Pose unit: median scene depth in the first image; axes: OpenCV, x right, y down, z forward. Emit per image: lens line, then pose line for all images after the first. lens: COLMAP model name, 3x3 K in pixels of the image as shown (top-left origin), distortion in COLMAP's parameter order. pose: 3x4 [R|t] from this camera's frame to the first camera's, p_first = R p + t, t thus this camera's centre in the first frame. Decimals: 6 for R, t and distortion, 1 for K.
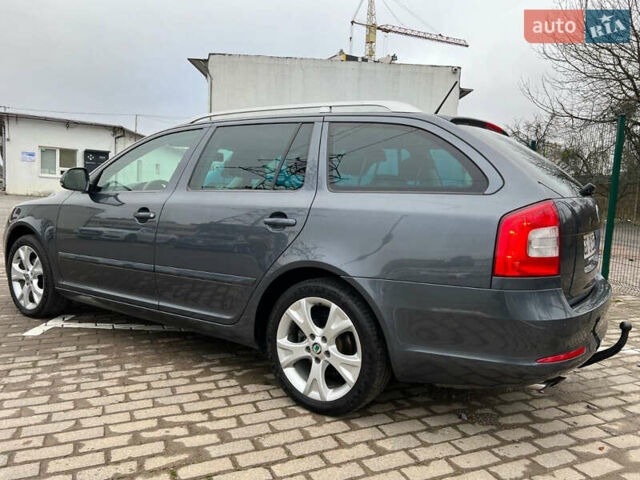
lens RADIAL K [[491.0, 0, 319.1], [0, 491.0, 250.8], [0, 0, 1]] dist [0.024504, -0.004220]
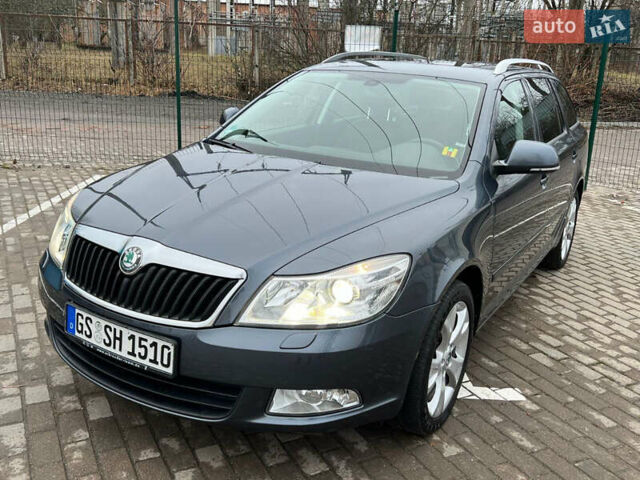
lens RADIAL K [[629.6, 0, 312.3], [0, 629.6, 240.9], [0, 0, 1]] dist [0.012283, -0.007748]
pose [[-0.046831, -0.316567, 0.947414, -1.792082], [0.065781, 0.945418, 0.319151, -0.444017], [-0.996735, 0.077268, -0.023451, 1.734874]]
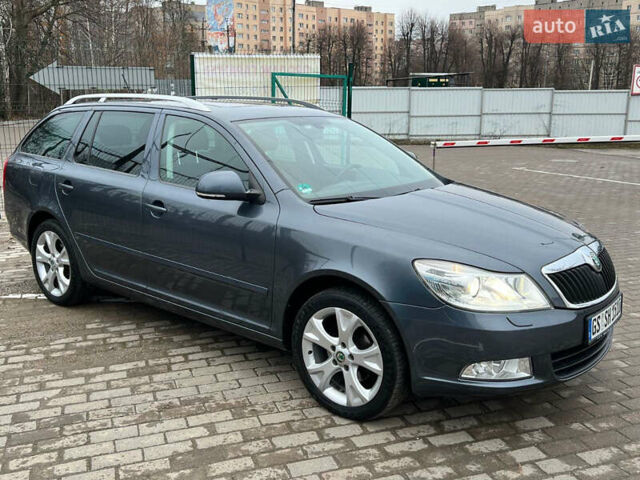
lens RADIAL K [[668.2, 0, 320.0], [0, 668.2, 240.0], [0, 0, 1]] dist [0.108407, -0.215747]
pose [[-0.996940, -0.056950, 0.053550, -0.502899], [-0.035876, 0.941945, 0.333845, -0.616243], [-0.069454, 0.330903, -0.941106, 3.221029]]
